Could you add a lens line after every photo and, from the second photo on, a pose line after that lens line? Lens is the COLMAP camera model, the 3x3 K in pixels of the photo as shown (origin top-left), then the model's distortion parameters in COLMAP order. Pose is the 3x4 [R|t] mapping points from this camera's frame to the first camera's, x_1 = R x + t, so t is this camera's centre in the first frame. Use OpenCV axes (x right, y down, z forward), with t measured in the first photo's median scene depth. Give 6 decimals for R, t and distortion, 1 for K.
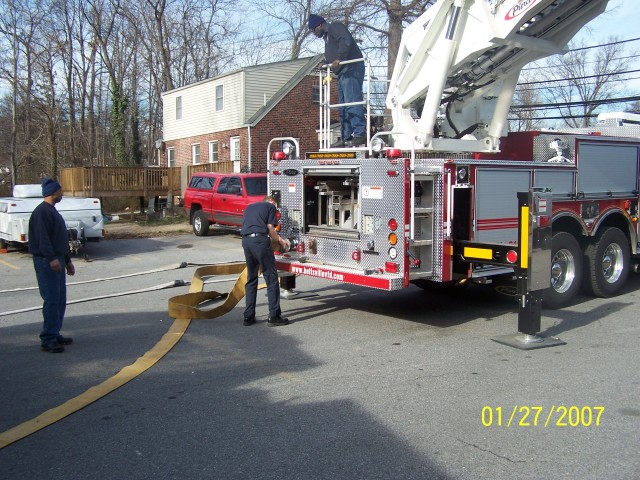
lens RADIAL K [[743.7, 0, 320.0], [0, 743.7, 240.0], [0, 0, 1]] dist [-0.224521, 0.447880]
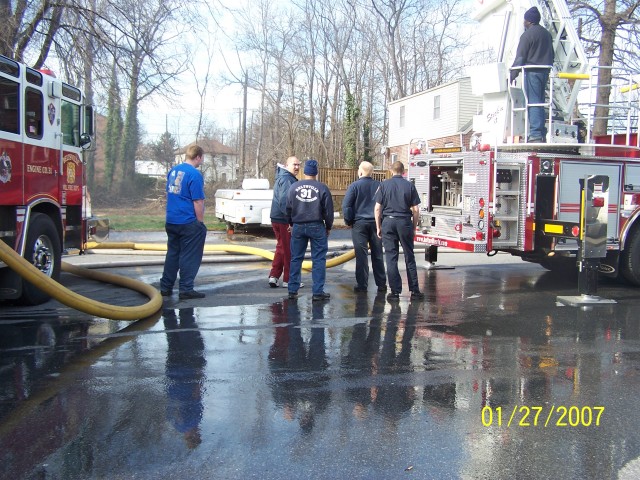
lens RADIAL K [[760.7, 0, 320.0], [0, 760.7, 240.0], [0, 0, 1]] dist [-0.118840, 0.057818]
pose [[0.942421, 0.044831, -0.331409, 0.251522], [-0.050907, 0.998657, -0.009669, 0.065685], [0.330530, 0.025983, 0.943438, -0.308483]]
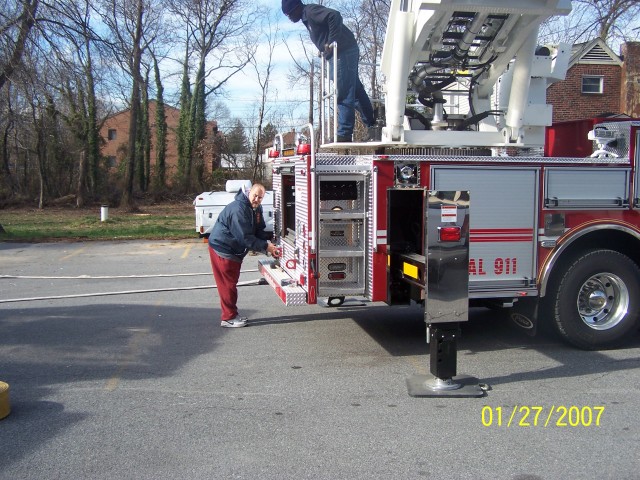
lens RADIAL K [[743.7, 0, 320.0], [0, 743.7, 240.0], [0, 0, 1]] dist [-0.224521, 0.447880]
pose [[0.873133, 0.046432, -0.485266, 0.498227], [-0.044006, 0.998897, 0.016400, -0.023581], [0.485492, 0.007035, 0.874213, 0.224596]]
